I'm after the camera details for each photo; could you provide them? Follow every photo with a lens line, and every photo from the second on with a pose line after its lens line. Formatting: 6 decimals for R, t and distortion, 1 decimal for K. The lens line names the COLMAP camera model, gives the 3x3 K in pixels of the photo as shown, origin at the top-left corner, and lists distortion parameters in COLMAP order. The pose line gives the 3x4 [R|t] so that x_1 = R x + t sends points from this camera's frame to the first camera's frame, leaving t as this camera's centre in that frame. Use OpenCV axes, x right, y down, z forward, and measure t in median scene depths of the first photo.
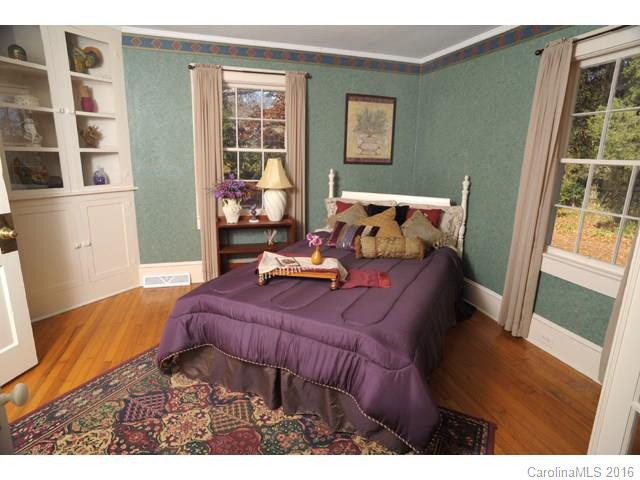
lens RADIAL K [[370.9, 0, 322.6], [0, 370.9, 238.5], [0, 0, 1]] dist [-0.047901, 0.022924]
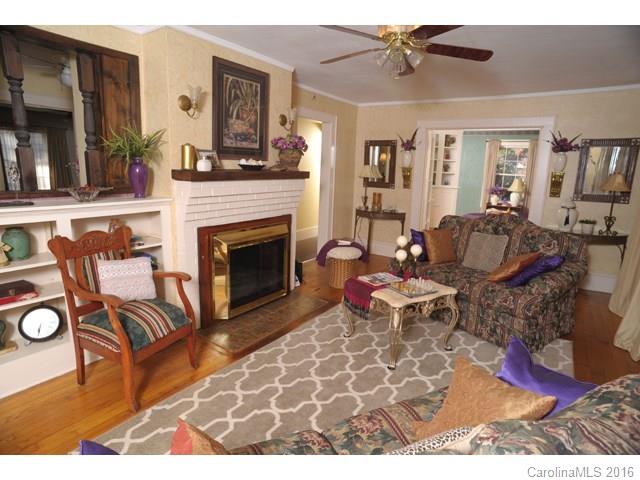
lens RADIAL K [[370.9, 0, 324.9], [0, 370.9, 239.8], [0, 0, 1]] dist [-0.047901, 0.022924]
pose [[0.635112, 0.151990, -0.757319, 0.863207], [-0.195806, 0.980104, 0.032492, 0.305121], [0.747190, 0.127651, 0.652237, -1.276772]]
